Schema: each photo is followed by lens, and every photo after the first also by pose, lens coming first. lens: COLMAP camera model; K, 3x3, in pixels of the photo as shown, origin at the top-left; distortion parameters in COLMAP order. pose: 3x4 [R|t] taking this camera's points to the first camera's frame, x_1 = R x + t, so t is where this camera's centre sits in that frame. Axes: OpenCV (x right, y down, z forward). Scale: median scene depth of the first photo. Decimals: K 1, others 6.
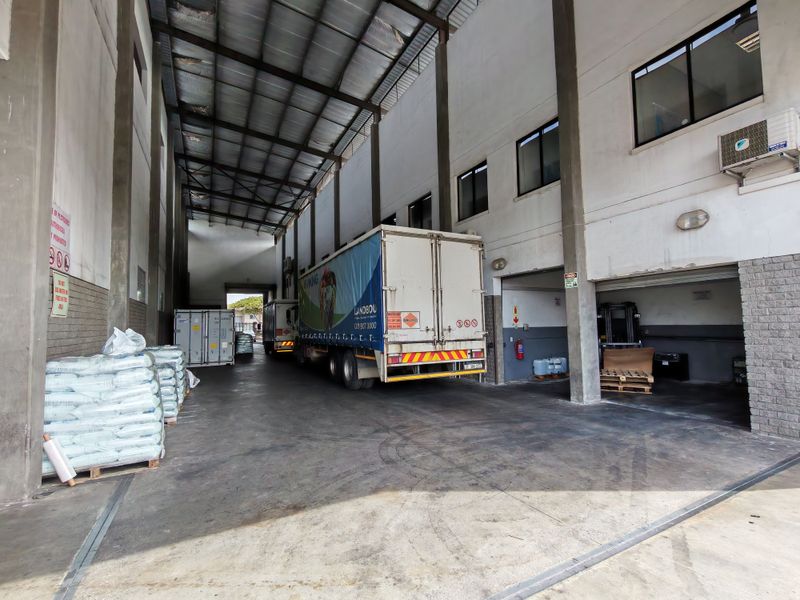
lens RADIAL K [[369.7, 0, 397.0], [0, 369.7, 305.9], [0, 0, 1]] dist [-0.001526, -0.000065]
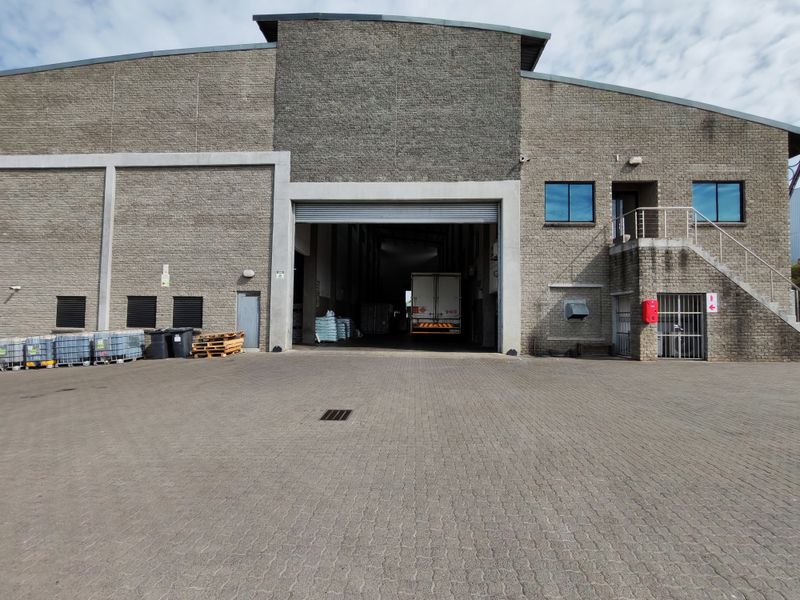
lens RADIAL K [[369.7, 0, 397.0], [0, 369.7, 305.9], [0, 0, 1]] dist [-0.001526, -0.000065]
pose [[0.854595, 0.015615, -0.519060, 1.169017], [-0.000294, 0.999562, 0.029588, -0.061674], [0.519295, -0.025133, 0.854225, -1.221055]]
